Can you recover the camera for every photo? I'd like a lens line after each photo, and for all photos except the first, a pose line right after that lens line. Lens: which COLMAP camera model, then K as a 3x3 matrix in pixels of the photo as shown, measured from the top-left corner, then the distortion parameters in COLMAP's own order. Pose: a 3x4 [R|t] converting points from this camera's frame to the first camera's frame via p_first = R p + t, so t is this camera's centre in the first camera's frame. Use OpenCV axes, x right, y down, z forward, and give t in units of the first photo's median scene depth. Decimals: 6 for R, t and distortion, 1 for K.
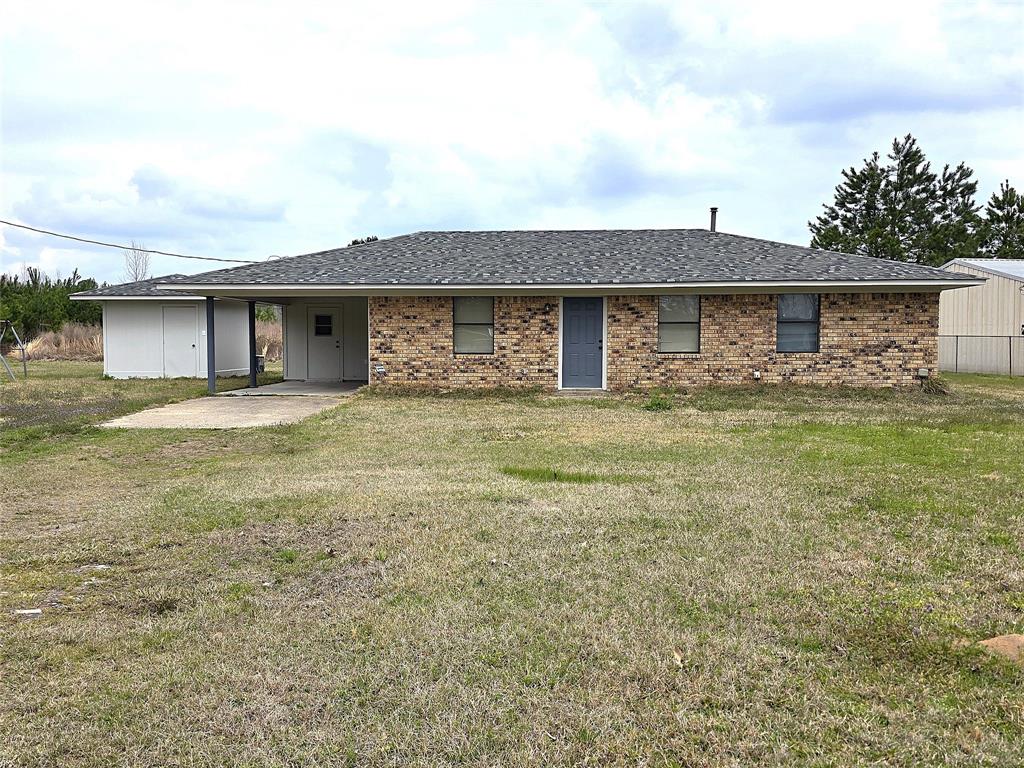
lens RADIAL K [[937.3, 0, 512.0], [0, 937.3, 384.0], [0, 0, 1]] dist [0.062034, -0.003921]
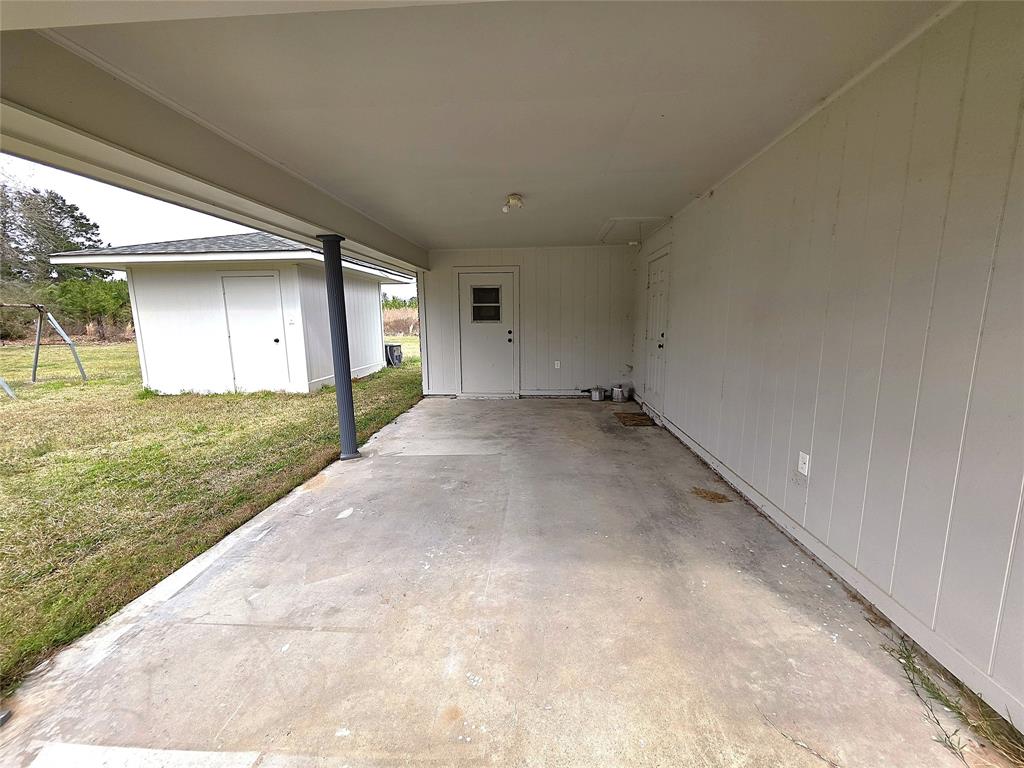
lens RADIAL K [[418.6, 0, 512.0], [0, 418.6, 384.0], [0, 0, 1]] dist [0.000751, -0.000022]
pose [[0.999484, -0.004644, -0.031790, -0.229754], [0.008012, 0.994262, 0.106670, -0.052668], [0.031112, -0.106869, 0.993786, 0.955172]]
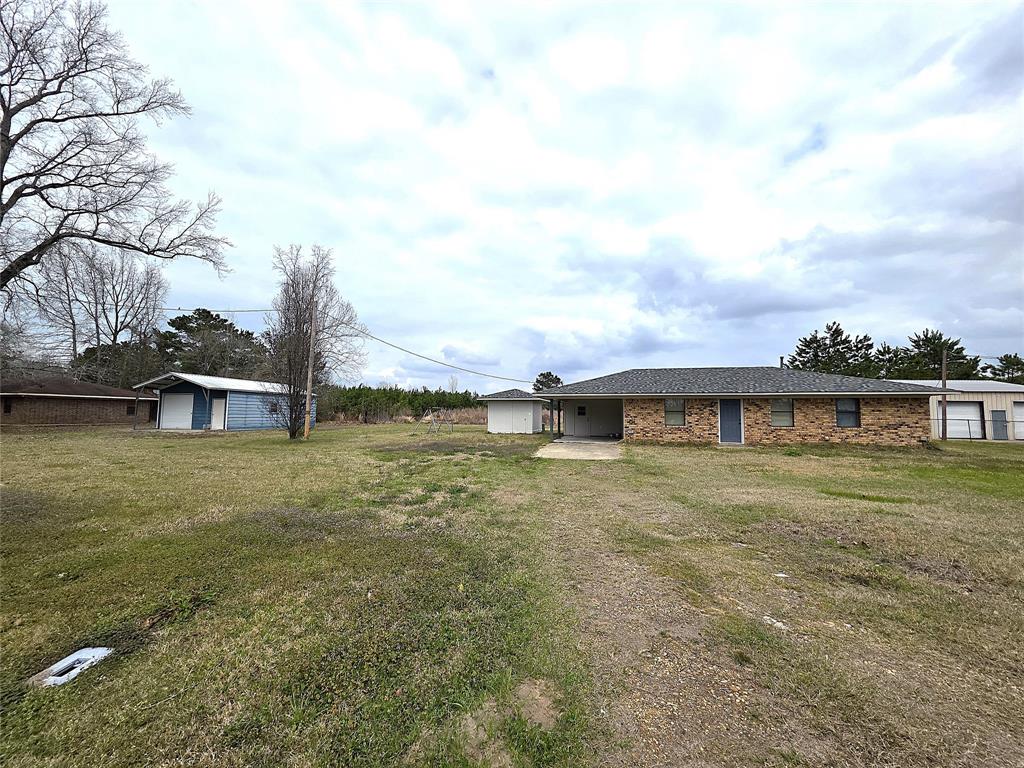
lens RADIAL K [[408.3, 0, 513.6], [0, 408.3, 384.9], [0, 0, 1]] dist [0.001682, 0.000104]
pose [[0.981683, -0.004413, -0.190472, -0.226973], [-0.018695, 0.992676, -0.119348, -0.005728], [0.189604, 0.120723, 0.974411, 0.010759]]
